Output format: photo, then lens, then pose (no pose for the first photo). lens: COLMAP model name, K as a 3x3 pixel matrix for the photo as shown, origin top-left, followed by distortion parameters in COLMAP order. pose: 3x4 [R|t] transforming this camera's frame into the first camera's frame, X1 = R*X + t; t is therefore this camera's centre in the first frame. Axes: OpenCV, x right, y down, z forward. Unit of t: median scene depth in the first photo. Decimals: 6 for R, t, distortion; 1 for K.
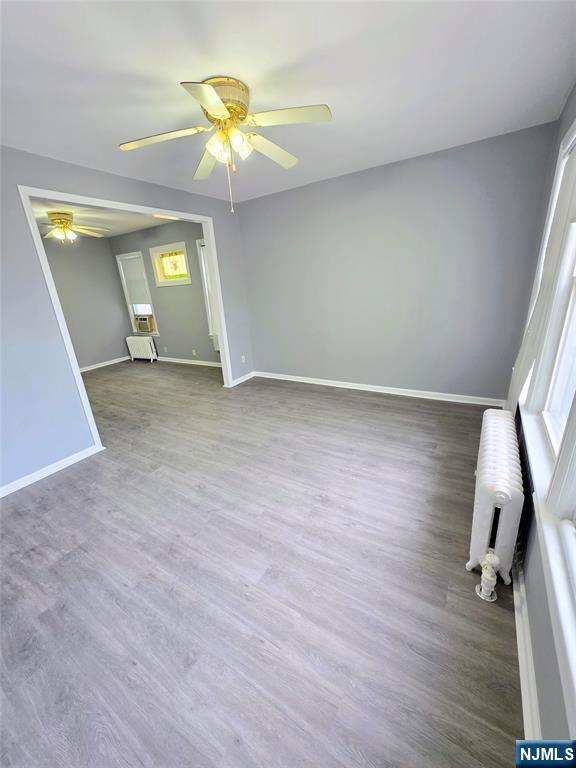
lens RADIAL K [[307.1, 0, 290.6], [0, 307.1, 384.6], [0, 0, 1]] dist [0.000832, -0.000103]
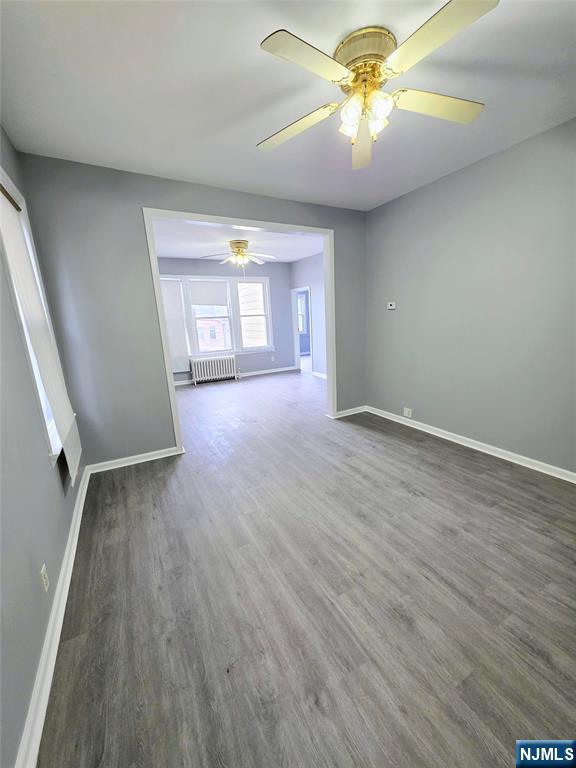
lens RADIAL K [[307.1, 0, 290.6], [0, 307.1, 384.6], [0, 0, 1]] dist [0.000832, -0.000103]
pose [[-0.866010, -0.002229, 0.500021, -0.588386], [0.256231, 0.856739, 0.447598, -0.283133], [-0.429386, 0.515745, -0.741374, 1.028203]]
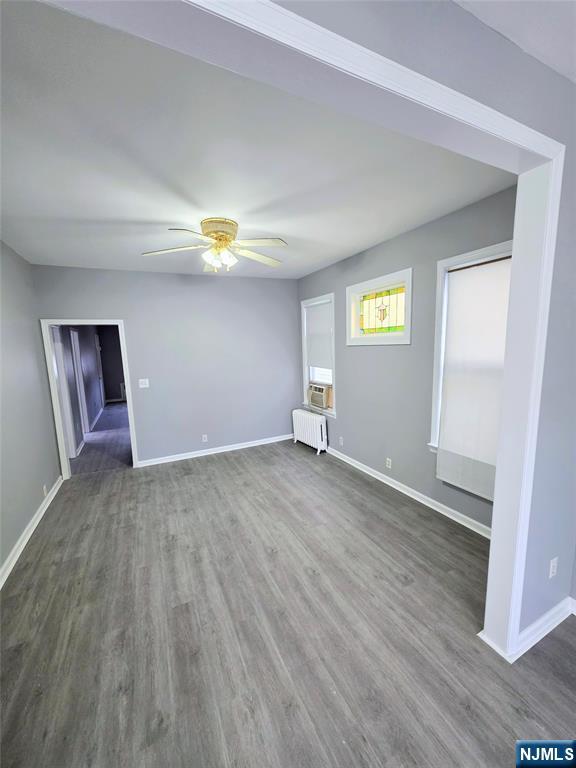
lens RADIAL K [[307.1, 0, 290.6], [0, 307.1, 384.6], [0, 0, 1]] dist [0.000832, -0.000103]
pose [[0.846660, 0.112585, -0.520088, -0.195475], [-0.197943, 0.973860, -0.111421, -0.146648], [0.493949, 0.197284, 0.846814, 0.424576]]
